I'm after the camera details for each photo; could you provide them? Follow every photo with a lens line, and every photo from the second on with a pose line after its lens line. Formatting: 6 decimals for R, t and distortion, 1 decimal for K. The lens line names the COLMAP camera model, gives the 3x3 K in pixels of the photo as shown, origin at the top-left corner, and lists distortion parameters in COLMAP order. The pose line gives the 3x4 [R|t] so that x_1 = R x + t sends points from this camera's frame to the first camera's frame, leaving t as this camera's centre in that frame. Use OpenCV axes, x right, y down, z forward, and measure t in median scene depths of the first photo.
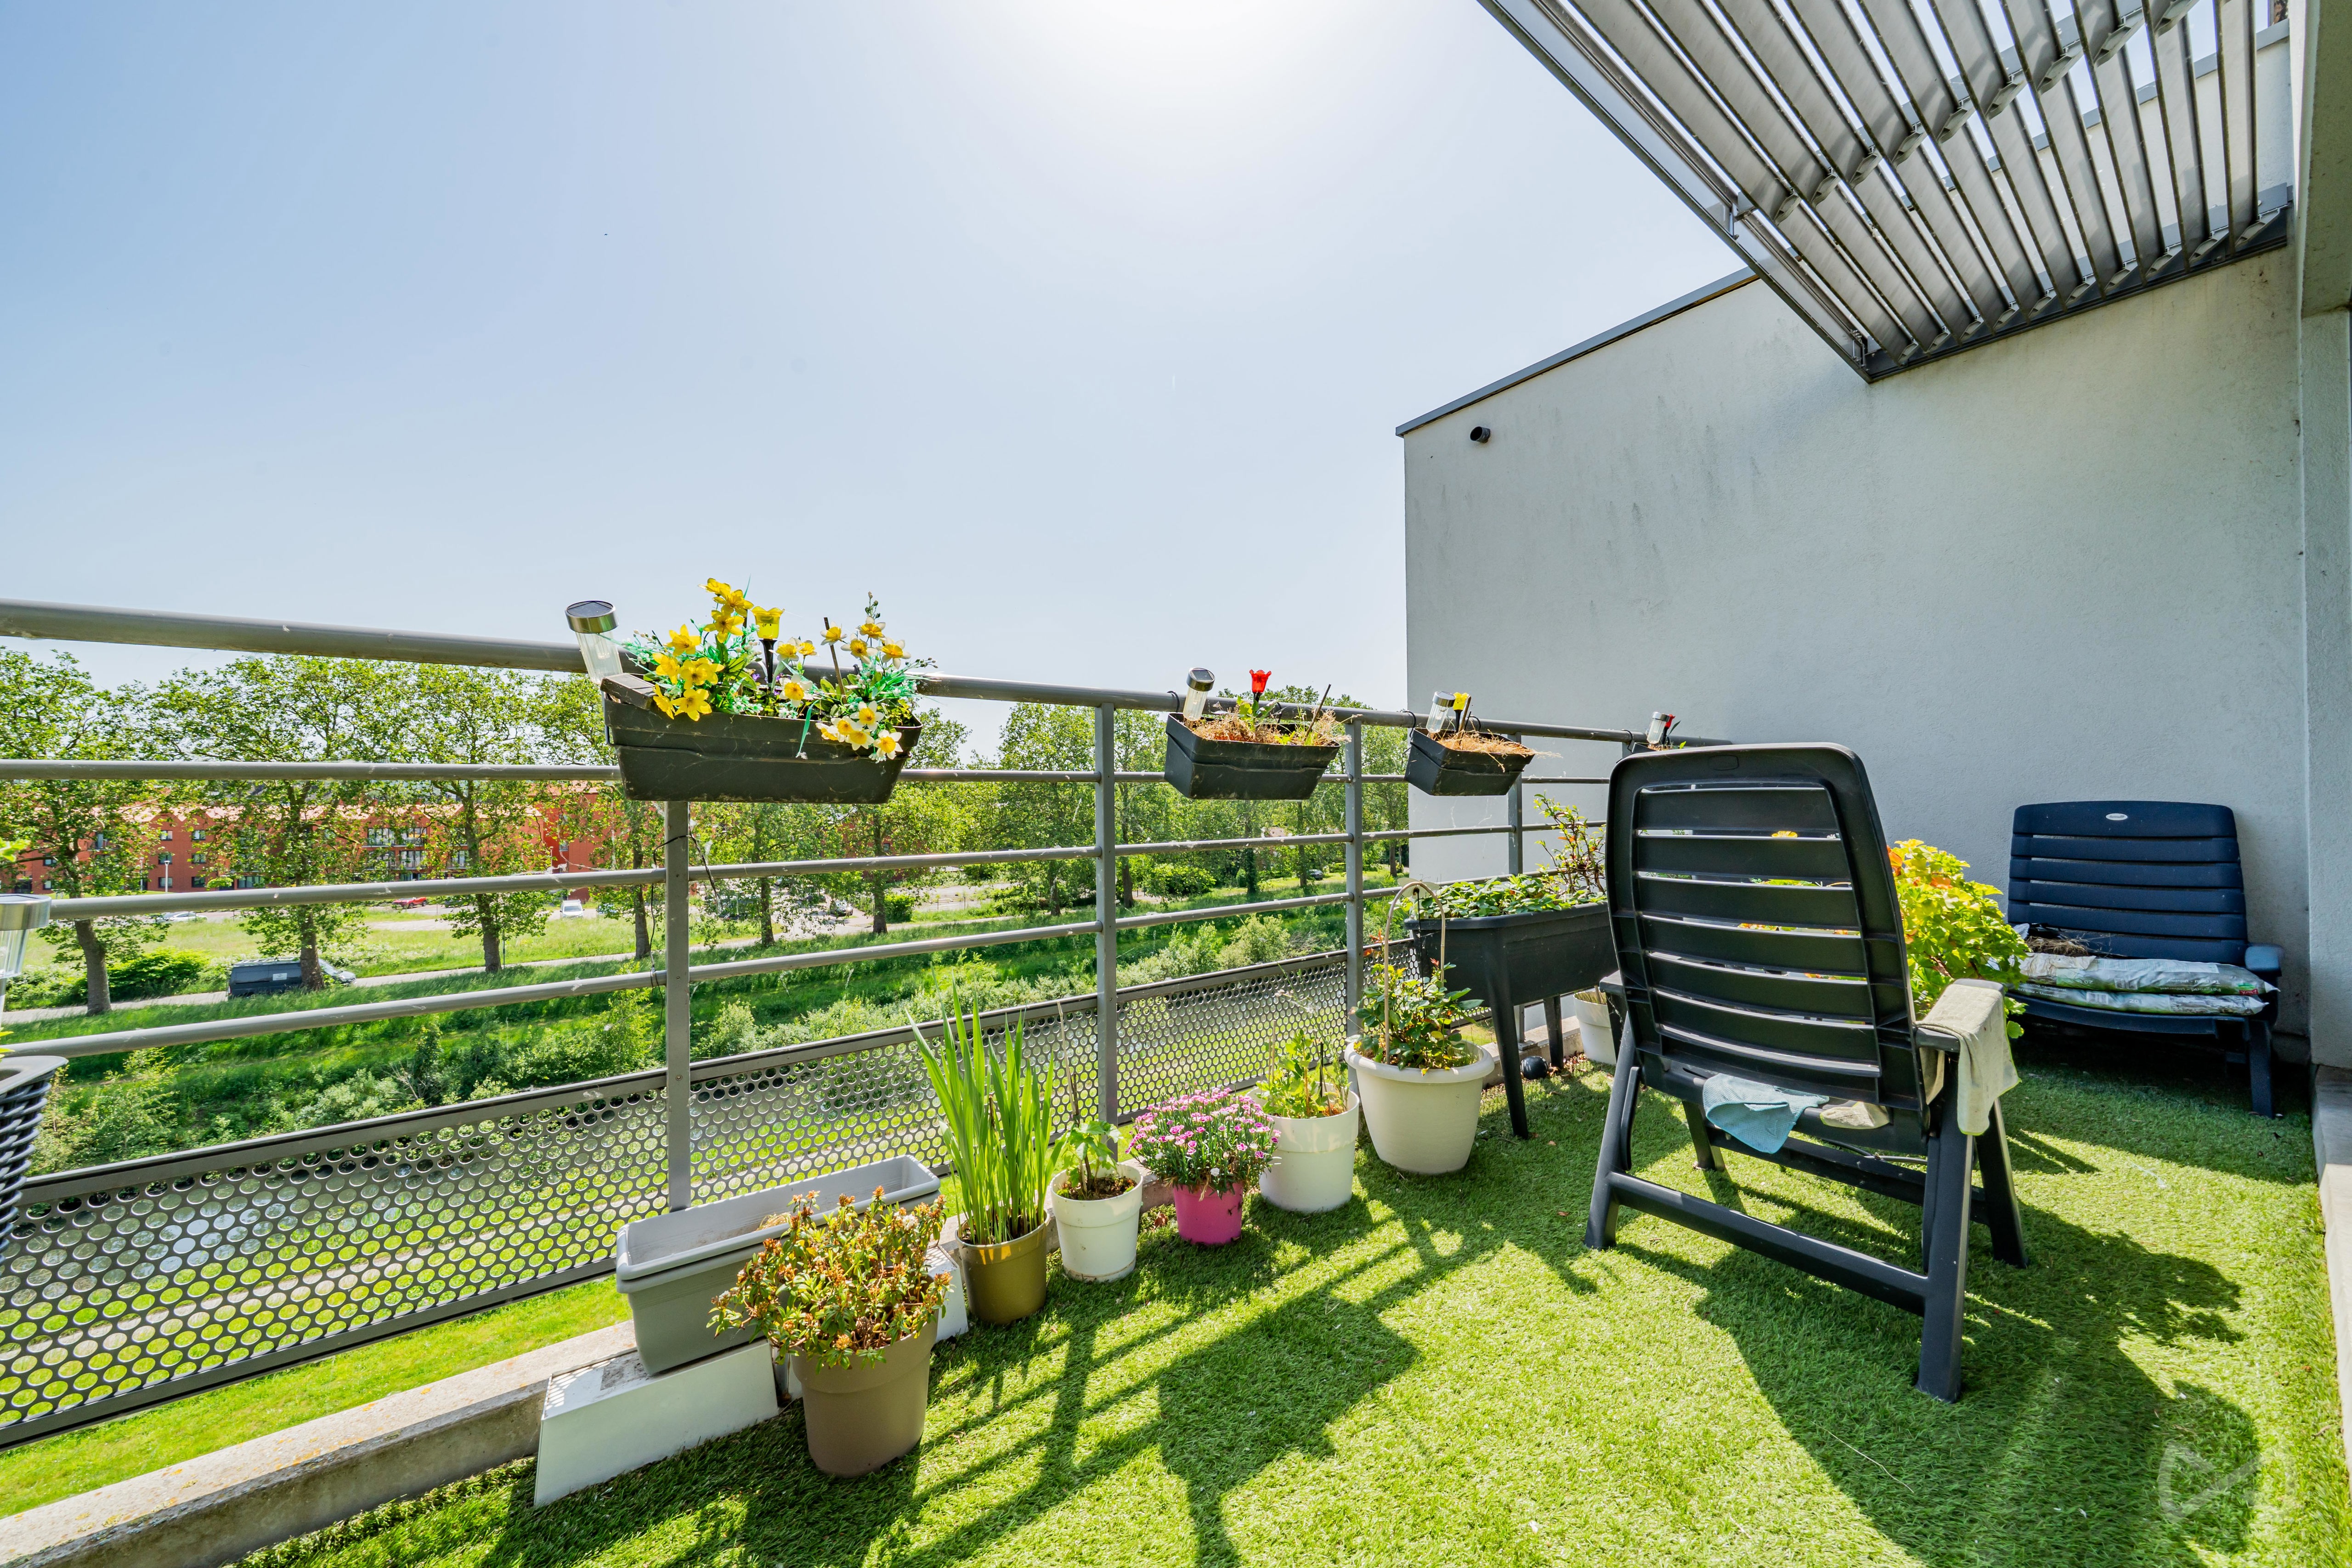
lens RADIAL K [[800.2, 0, 1166.1], [0, 800.2, 778.1], [0, 0, 1]] dist [-0.006330, -0.000144]
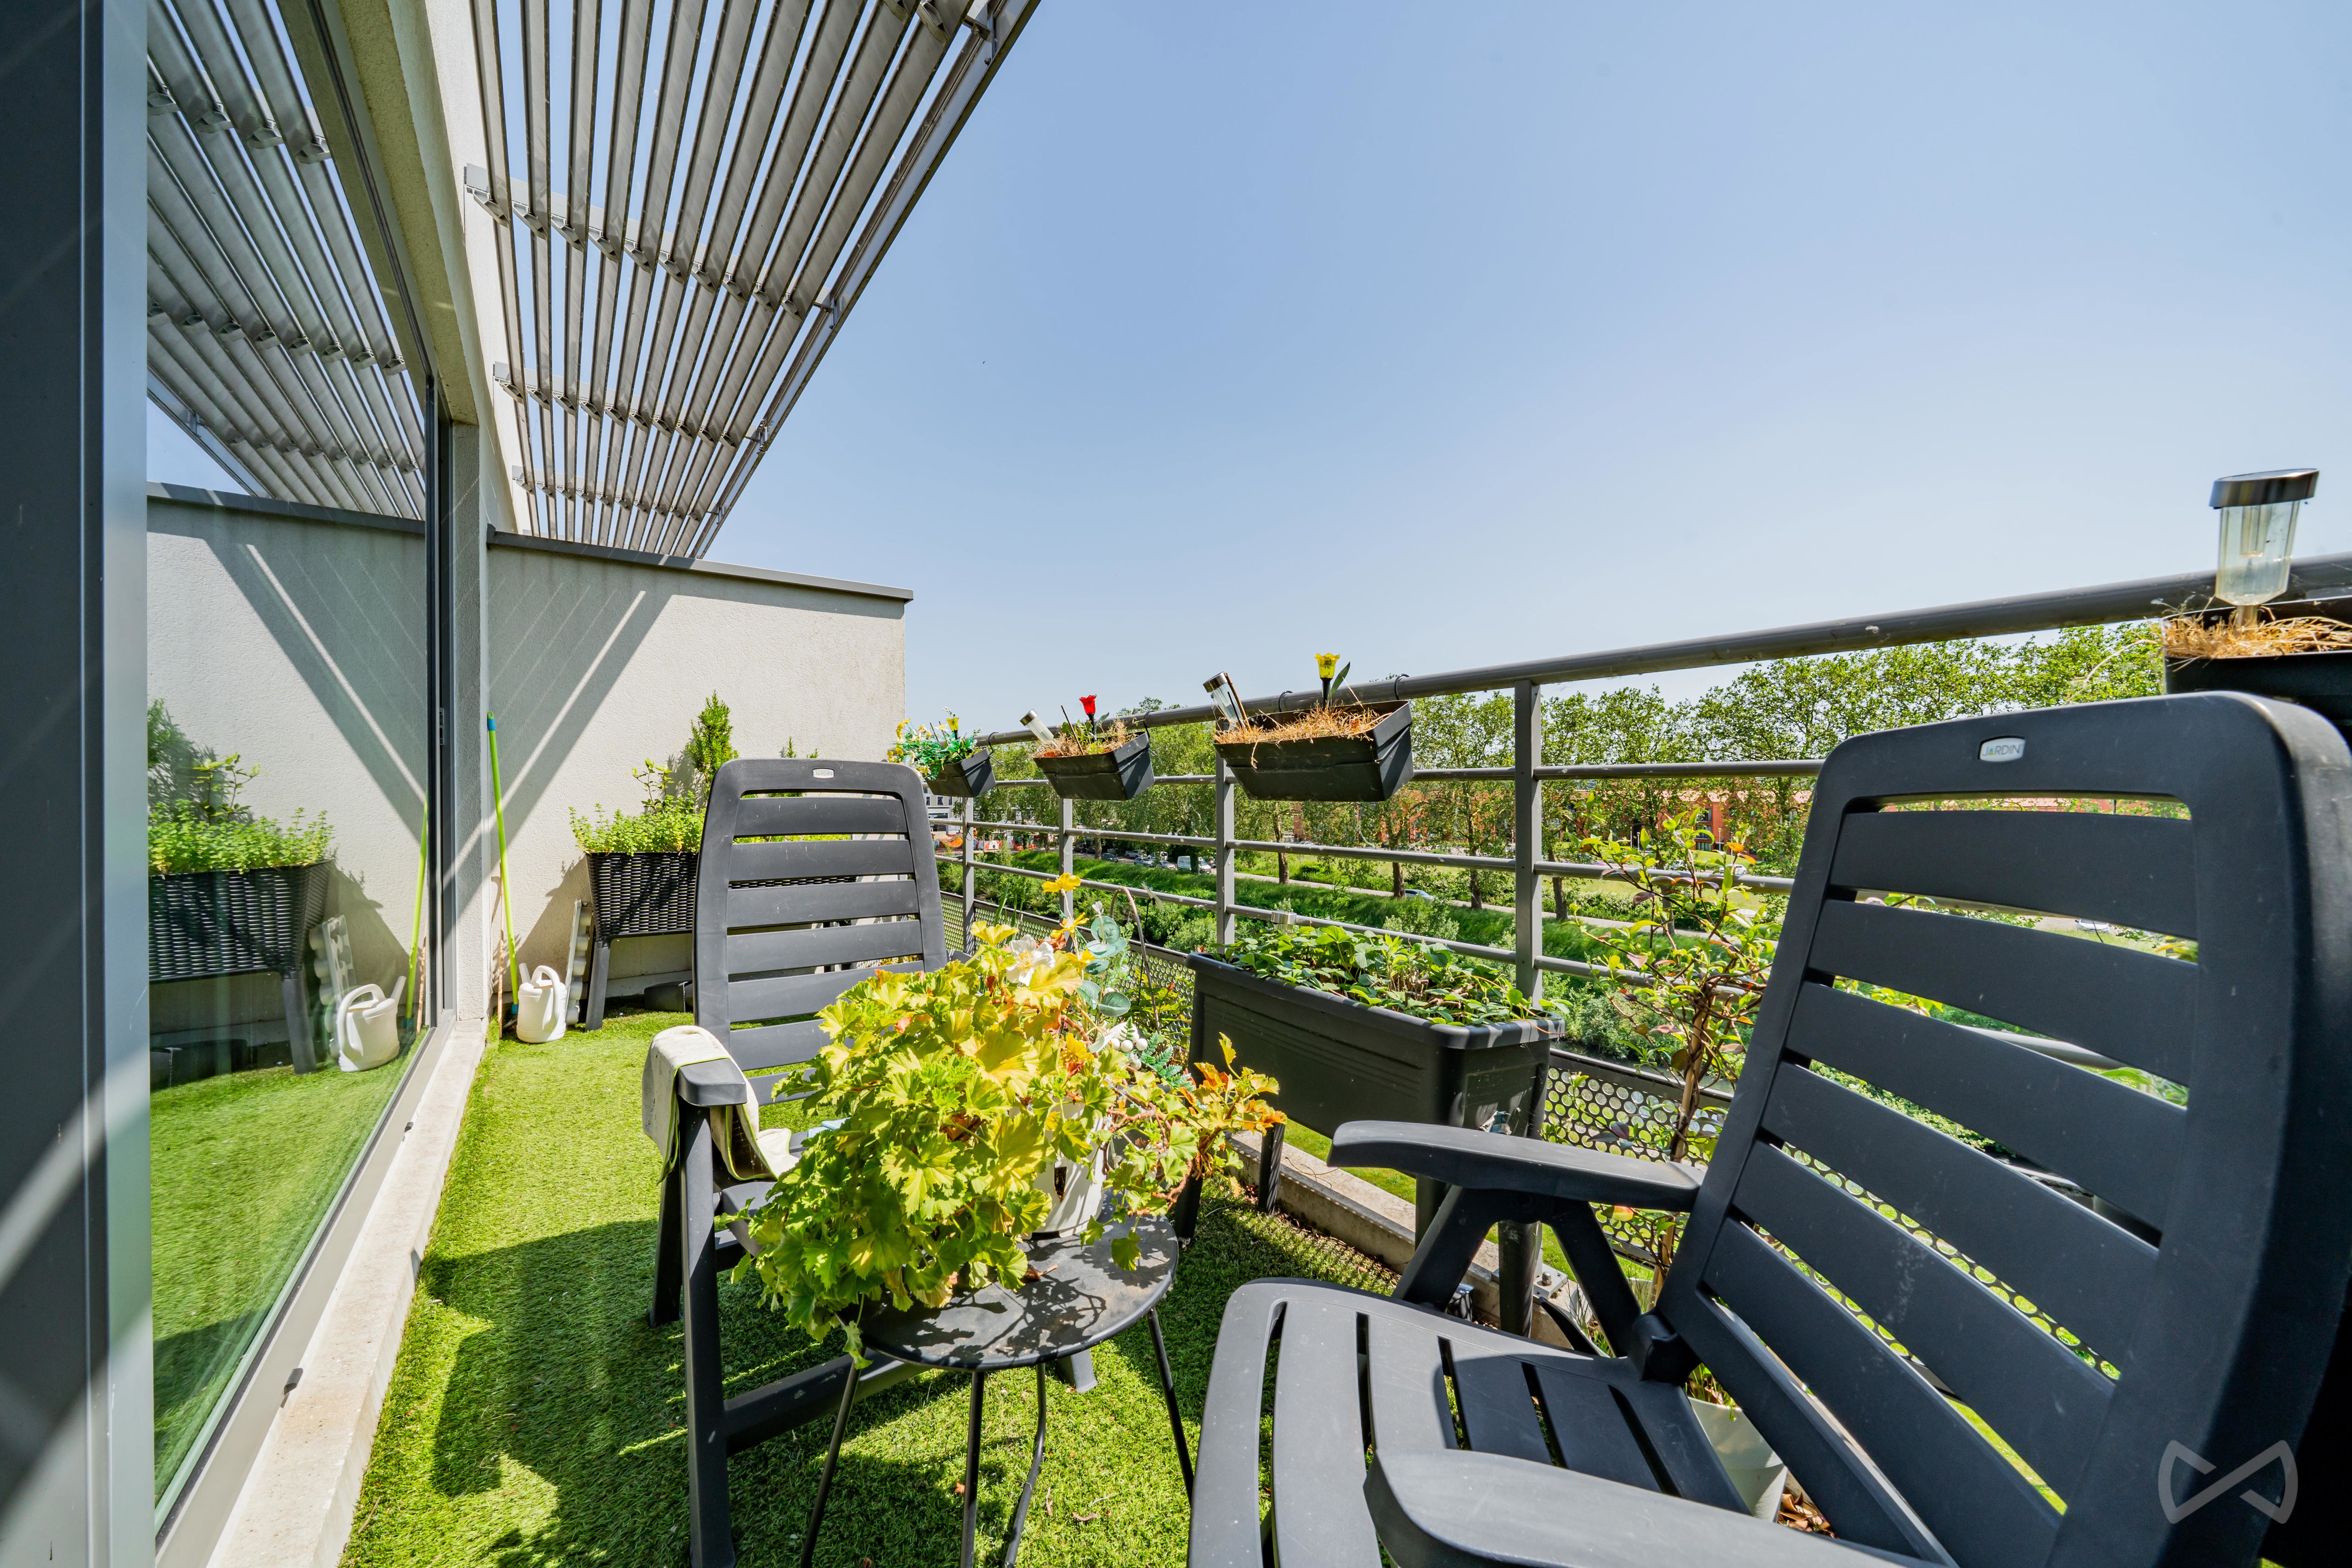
lens RADIAL K [[800.2, 0, 1172.2], [0, 800.2, 785.1], [0, 0, 1]] dist [-0.006330, -0.000144]
pose [[0.033823, 0.002265, -0.999425, 0.060391], [0.024580, 0.999693, 0.003097, 0.000206], [0.999126, -0.024671, 0.033757, 0.047305]]
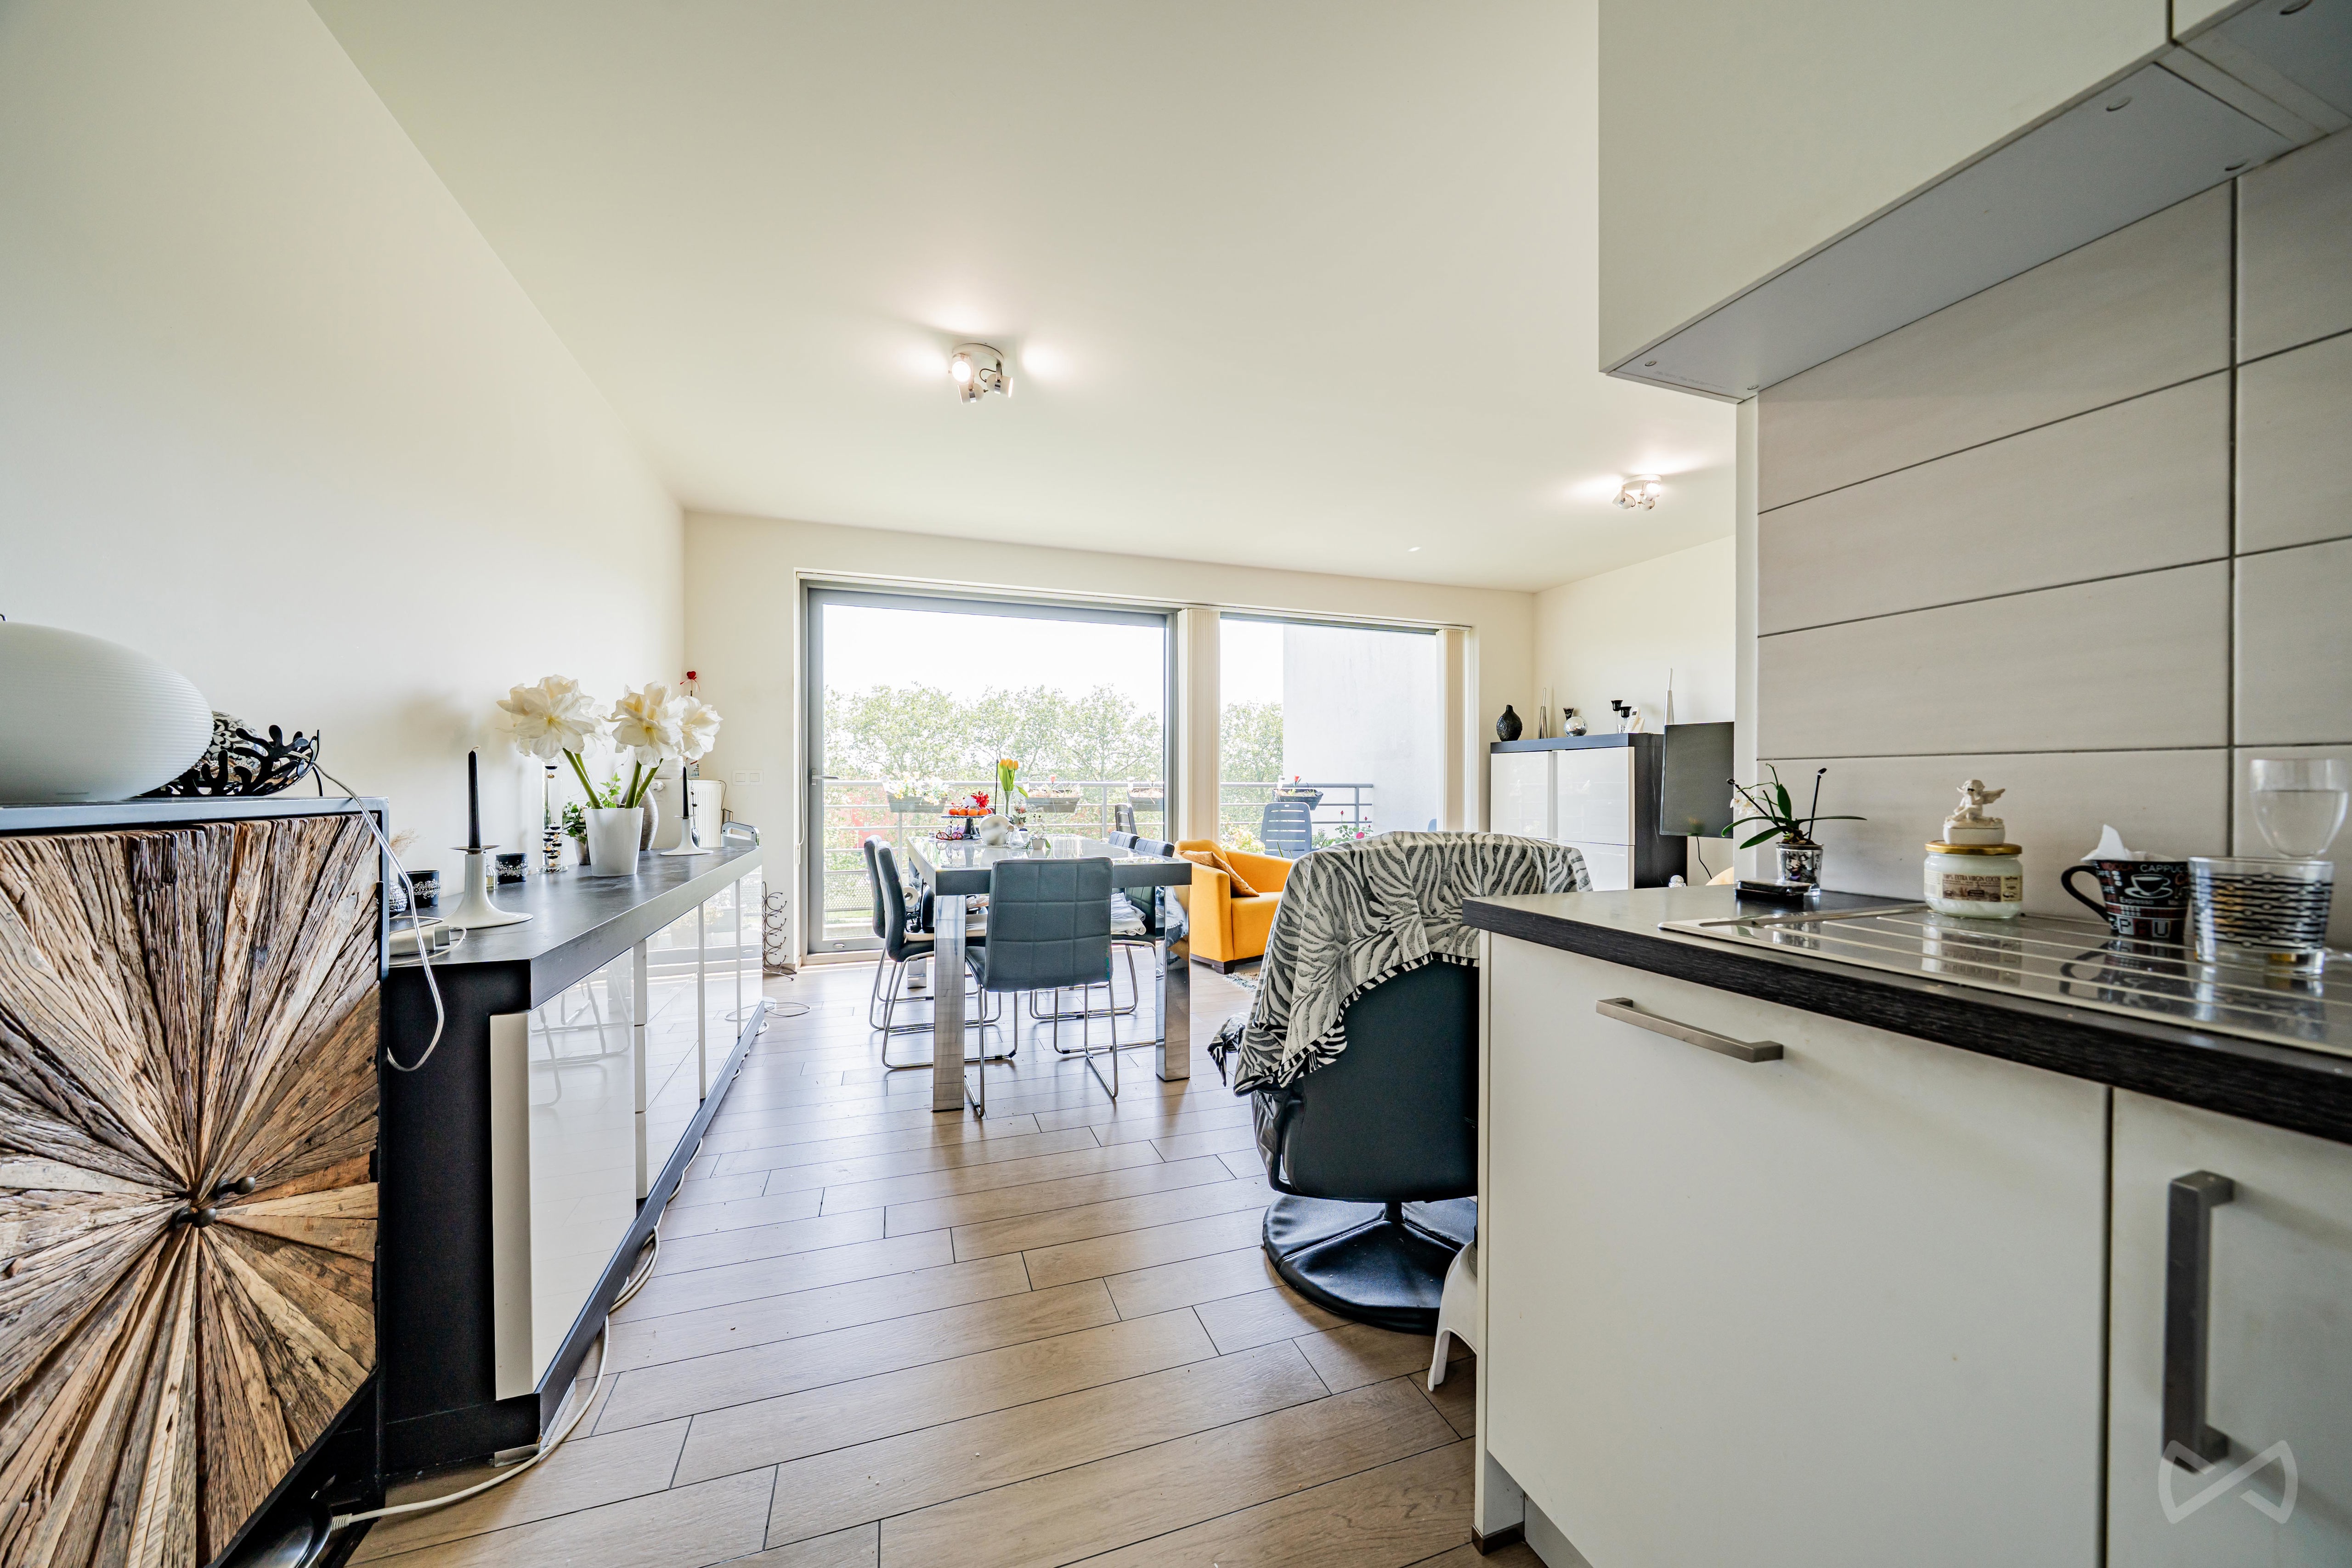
lens RADIAL K [[800.2, 0, 1168.9], [0, 800.2, 789.6], [0, 0, 1]] dist [-0.006330, -0.000144]
pose [[0.959769, 0.009973, -0.280615, 0.067331], [-0.003697, 0.999731, 0.022885, -0.006602], [0.280767, -0.020926, 0.959548, -0.092884]]
